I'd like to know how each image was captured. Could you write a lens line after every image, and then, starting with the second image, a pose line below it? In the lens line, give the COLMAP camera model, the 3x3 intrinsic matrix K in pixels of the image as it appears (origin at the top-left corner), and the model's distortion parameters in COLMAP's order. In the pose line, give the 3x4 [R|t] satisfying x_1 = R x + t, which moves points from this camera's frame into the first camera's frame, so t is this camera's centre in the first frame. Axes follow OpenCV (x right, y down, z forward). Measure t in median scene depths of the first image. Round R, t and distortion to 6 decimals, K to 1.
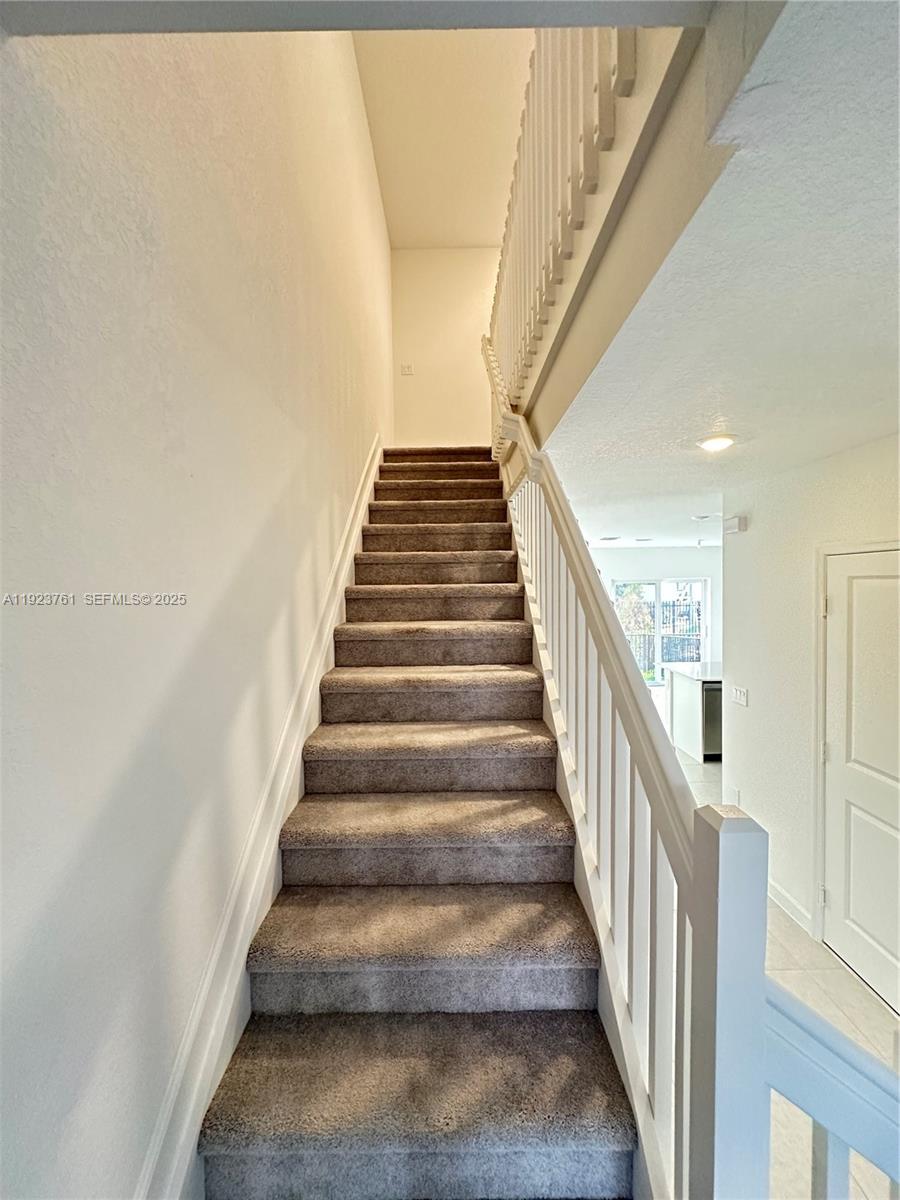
lens RADIAL K [[478.1, 0, 450.7], [0, 478.1, 596.9], [0, 0, 1]] dist [-0.005344, 0.000806]
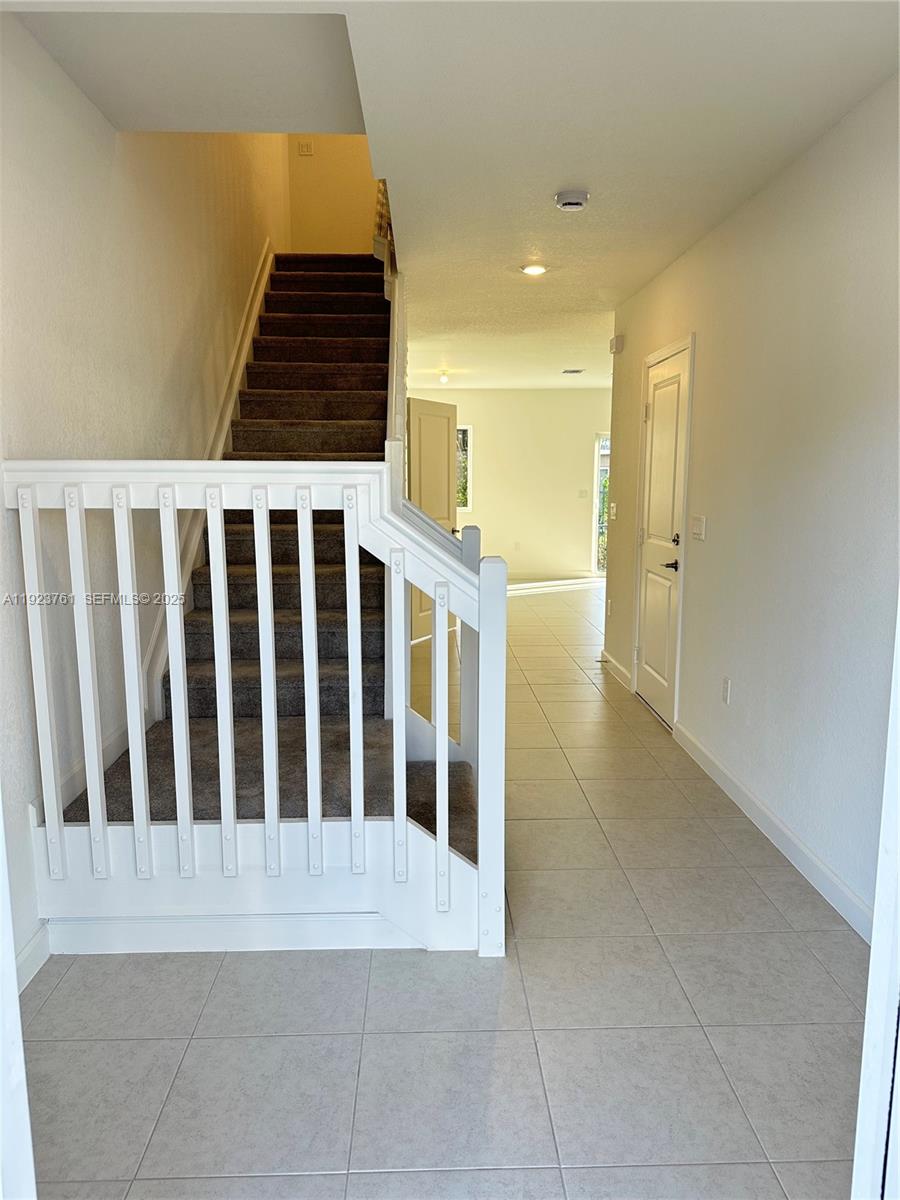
lens RADIAL K [[834.4, 0, 451.8], [0, 834.4, 604.4], [0, 0, 1]] dist [-0.001850, -0.003917]
pose [[0.998900, 0.006392, 0.046464, 0.167662], [-0.012533, 0.991023, 0.133104, 0.180336], [-0.045196, -0.133540, 0.990012, -0.900007]]
